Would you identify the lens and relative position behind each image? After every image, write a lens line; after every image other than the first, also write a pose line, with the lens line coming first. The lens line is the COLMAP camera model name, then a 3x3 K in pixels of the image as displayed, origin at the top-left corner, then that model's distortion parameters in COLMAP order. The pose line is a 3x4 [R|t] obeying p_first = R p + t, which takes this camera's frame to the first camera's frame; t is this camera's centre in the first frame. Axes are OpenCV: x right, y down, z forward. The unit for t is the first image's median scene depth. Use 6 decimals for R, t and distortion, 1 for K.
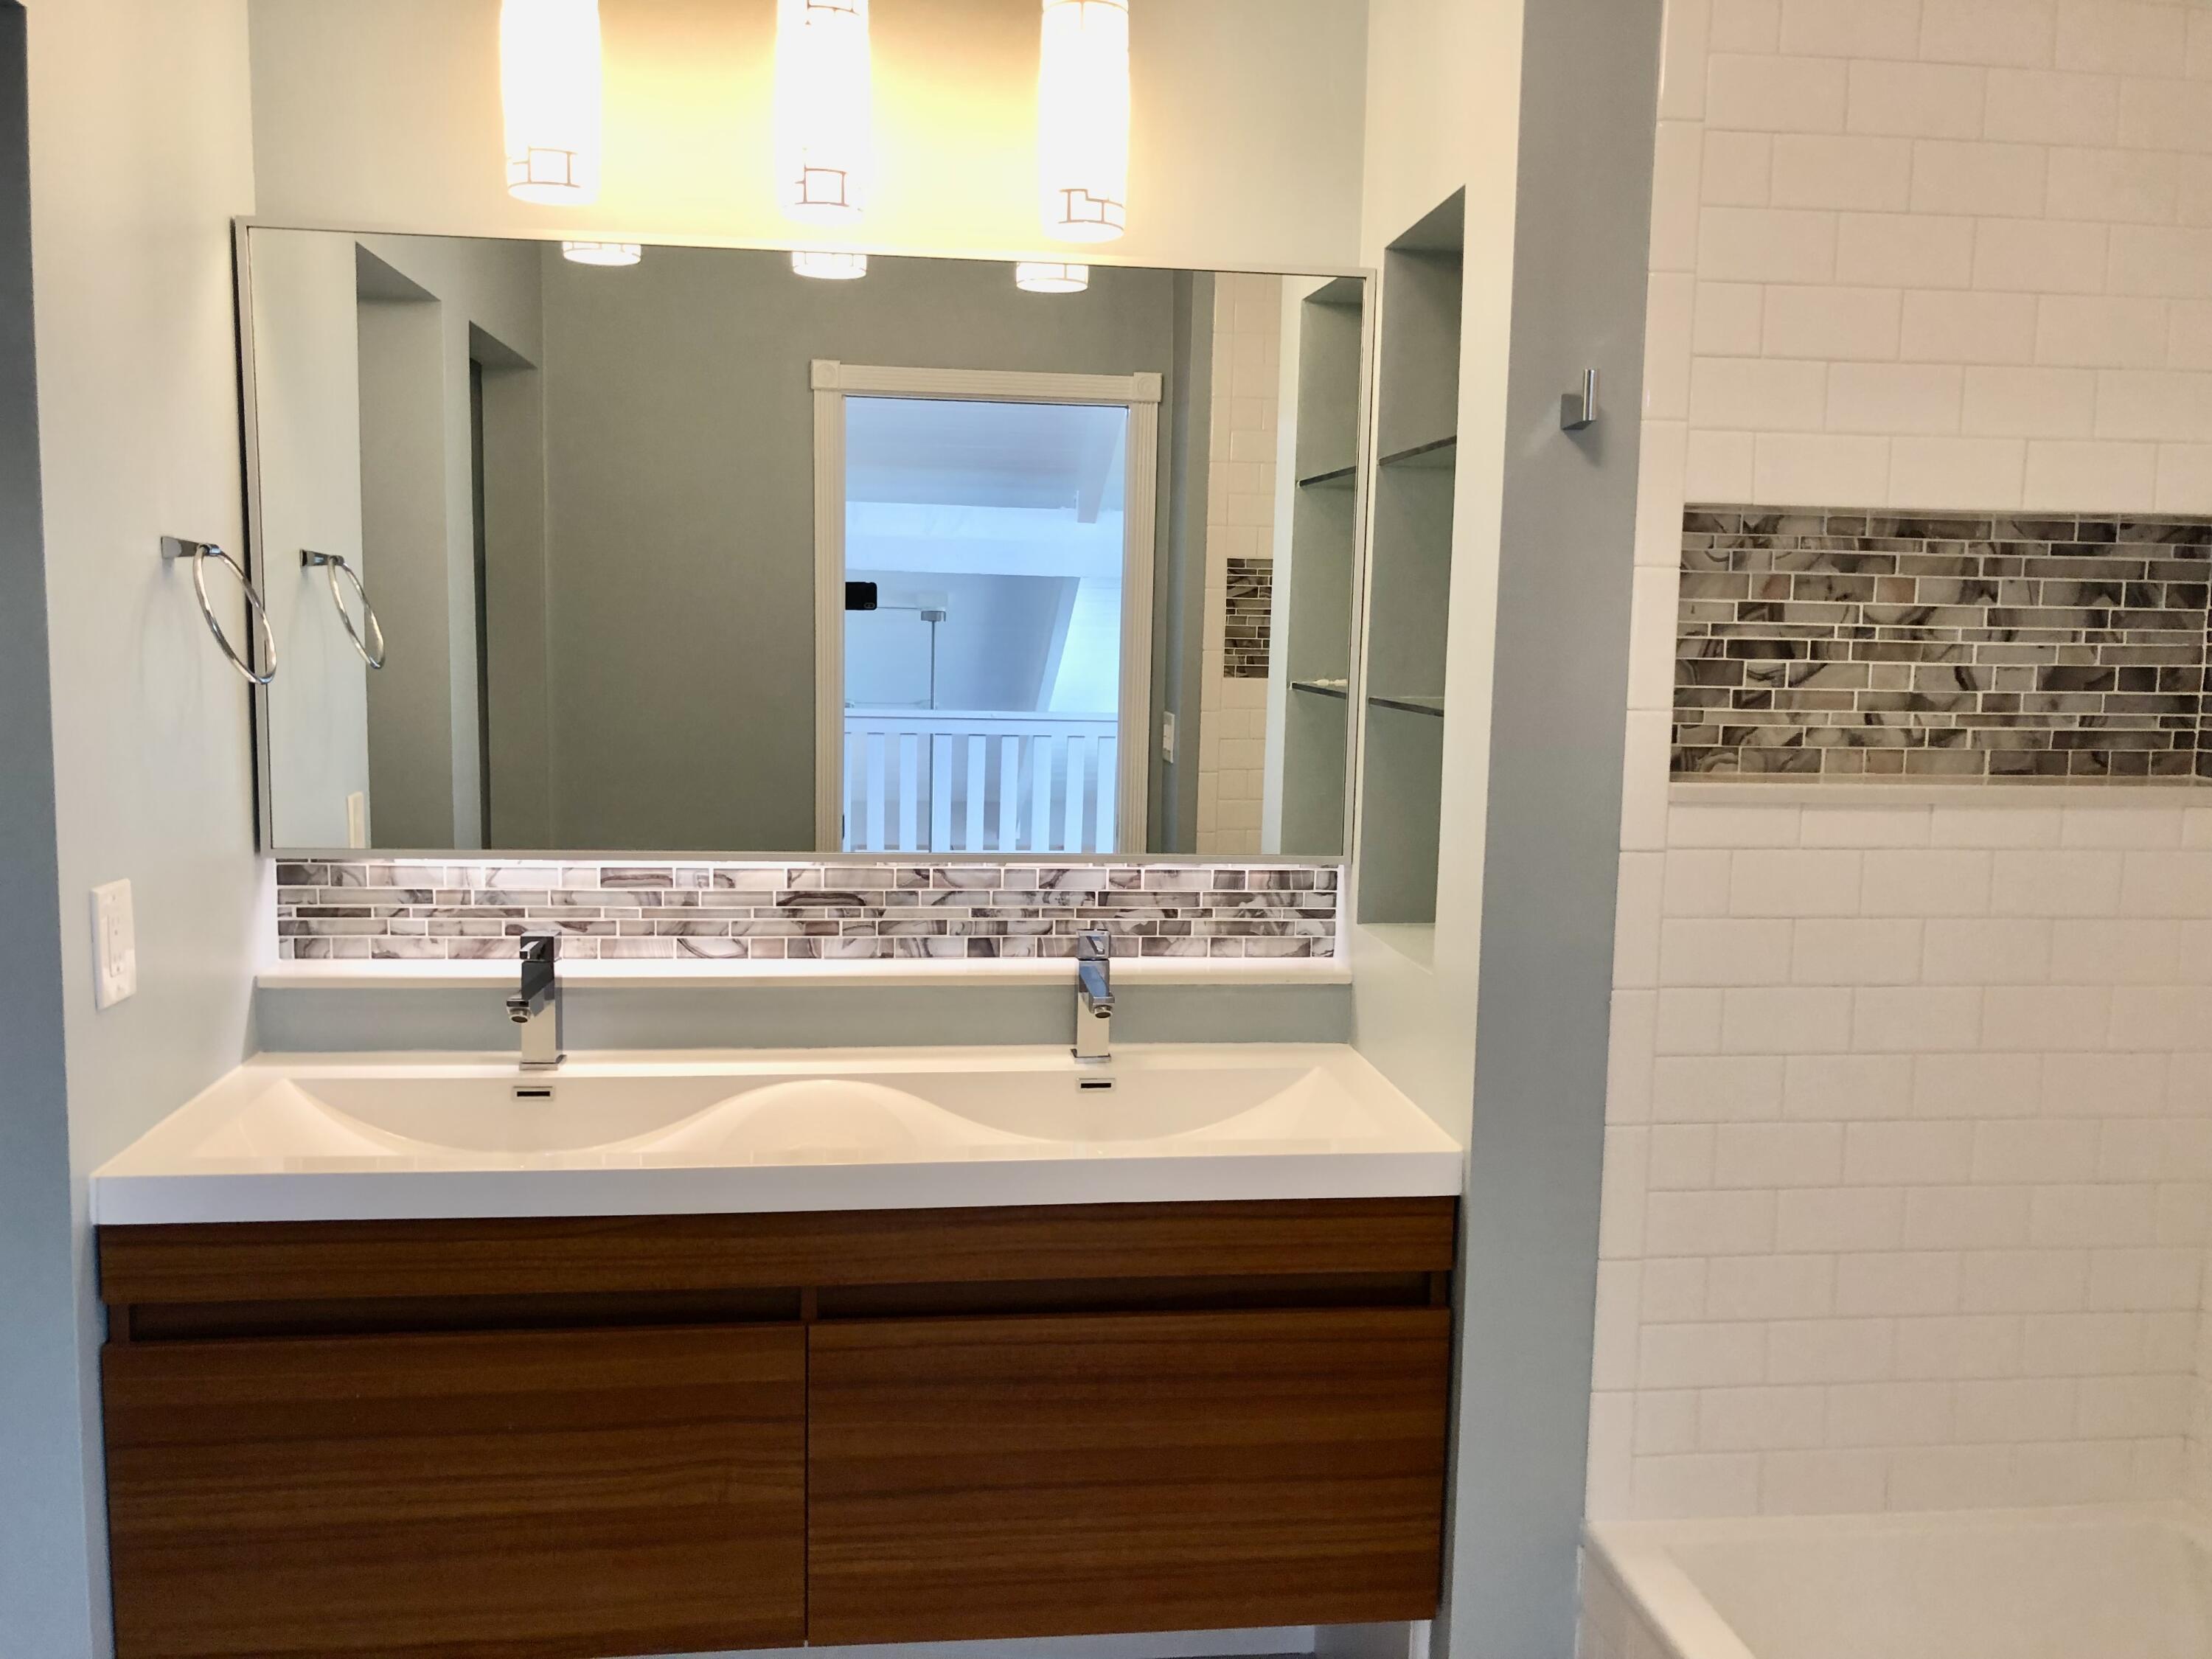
lens RADIAL K [[1833.8, 0, 1106.0], [0, 1833.8, 829.5], [0, 0, 1]] dist [0.011053, 0.005285]
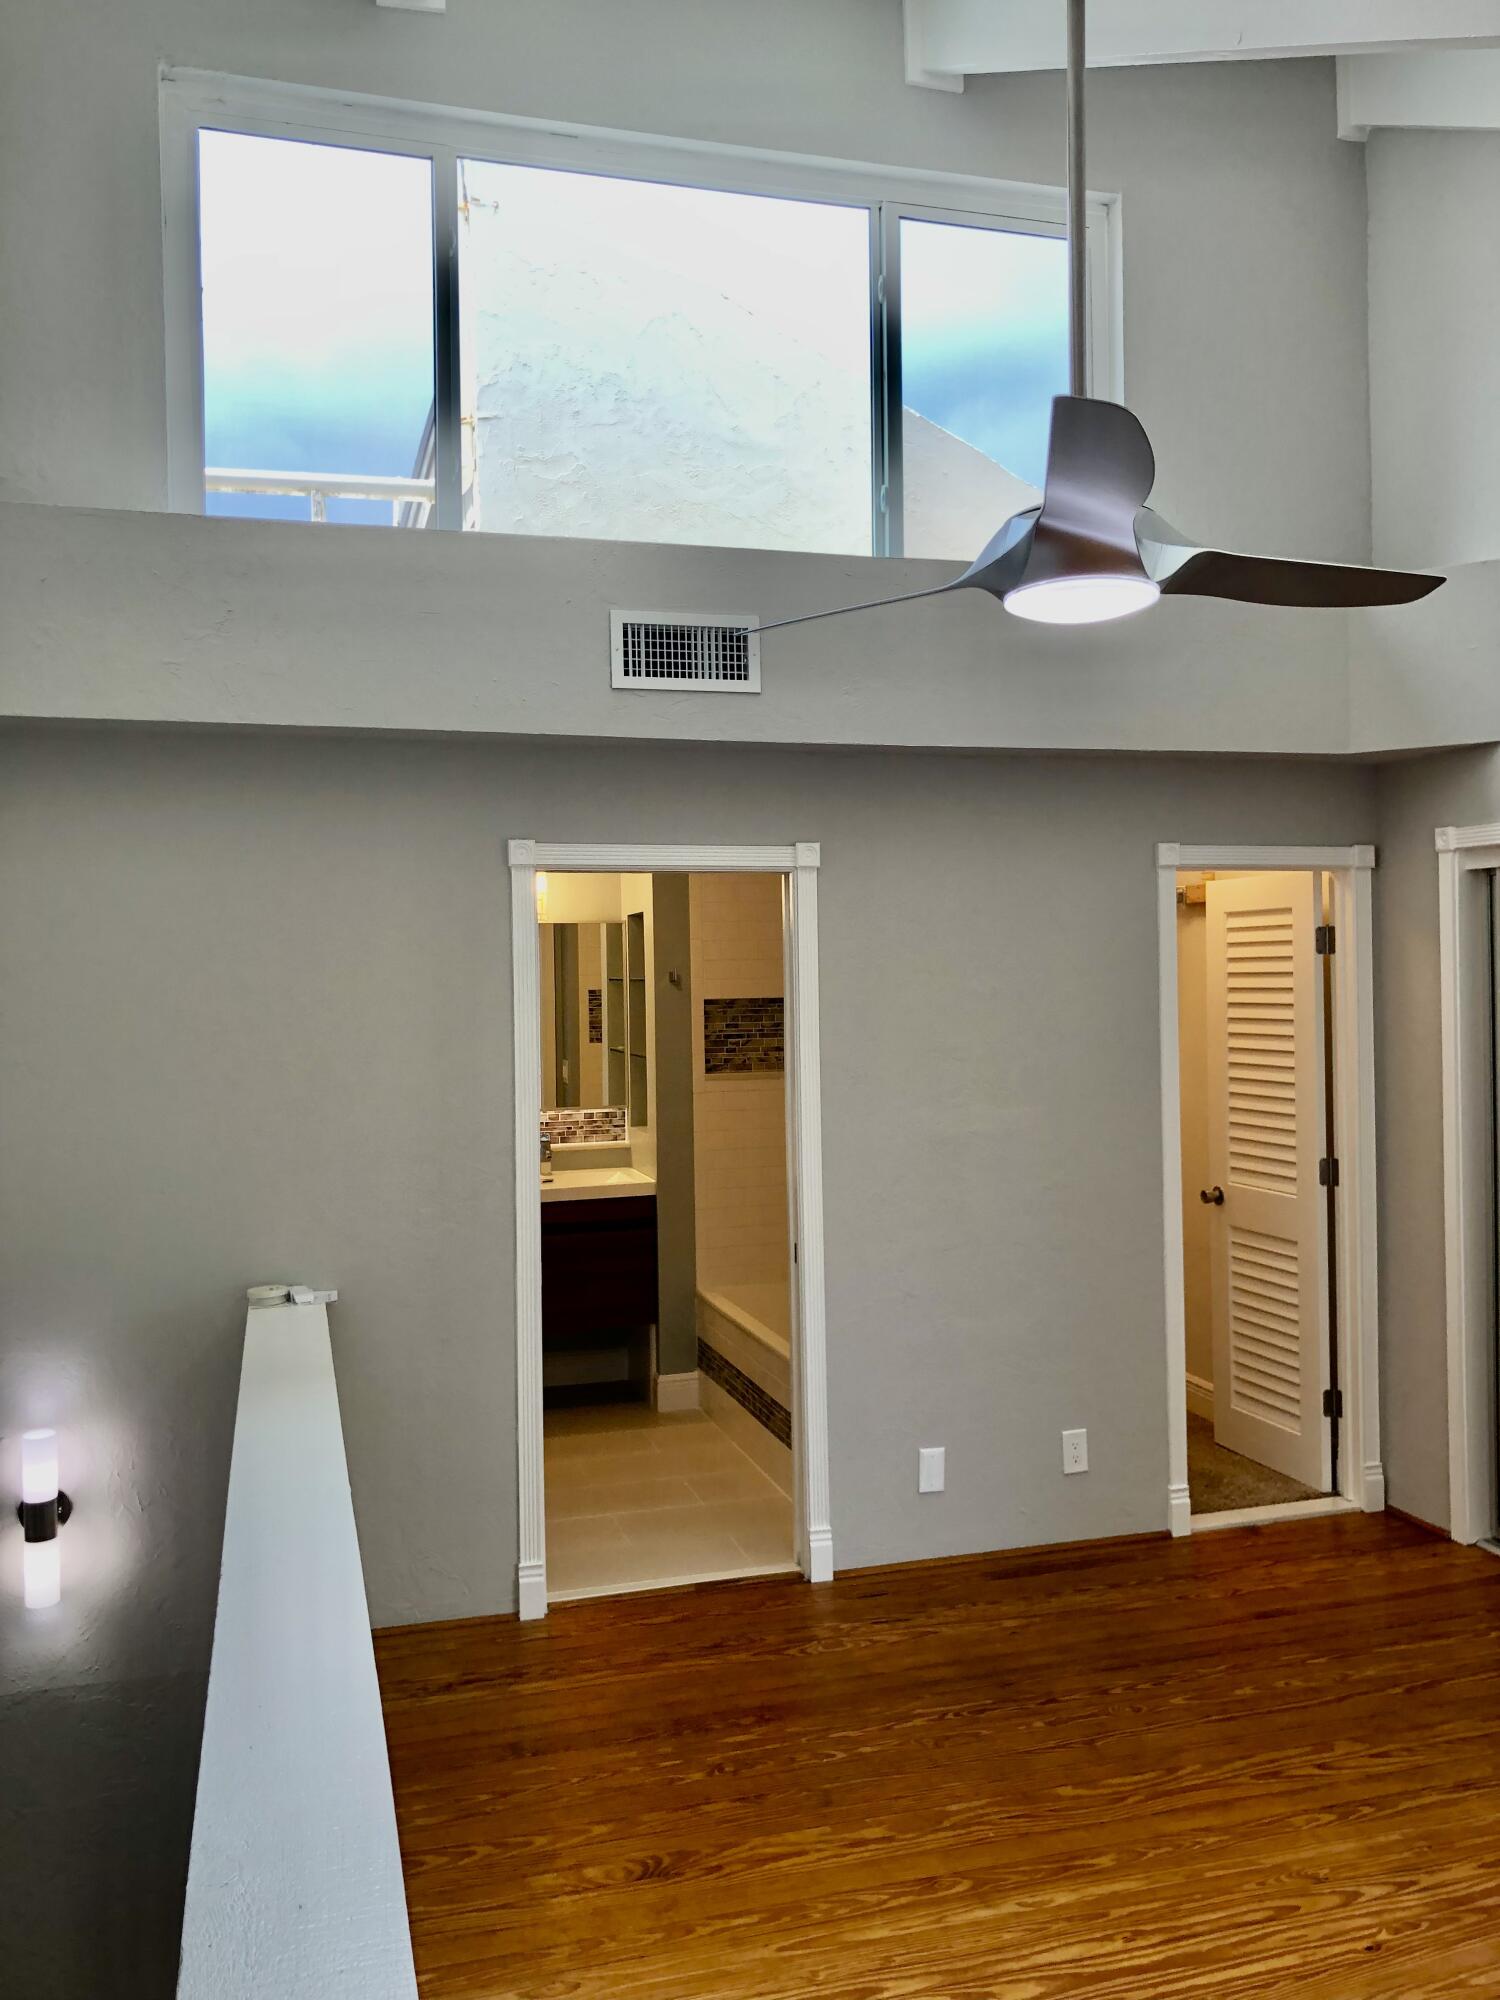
lens RADIAL K [[1658.0, 0, 750.0], [0, 1658.0, 1000.0], [0, 0, 1]] dist [0.011053, 0.005285]
pose [[0.988186, -0.038855, 0.148254, -0.066558], [0.052816, 0.994410, -0.091425, 0.100862], [-0.143873, 0.098175, 0.984714, -1.720332]]
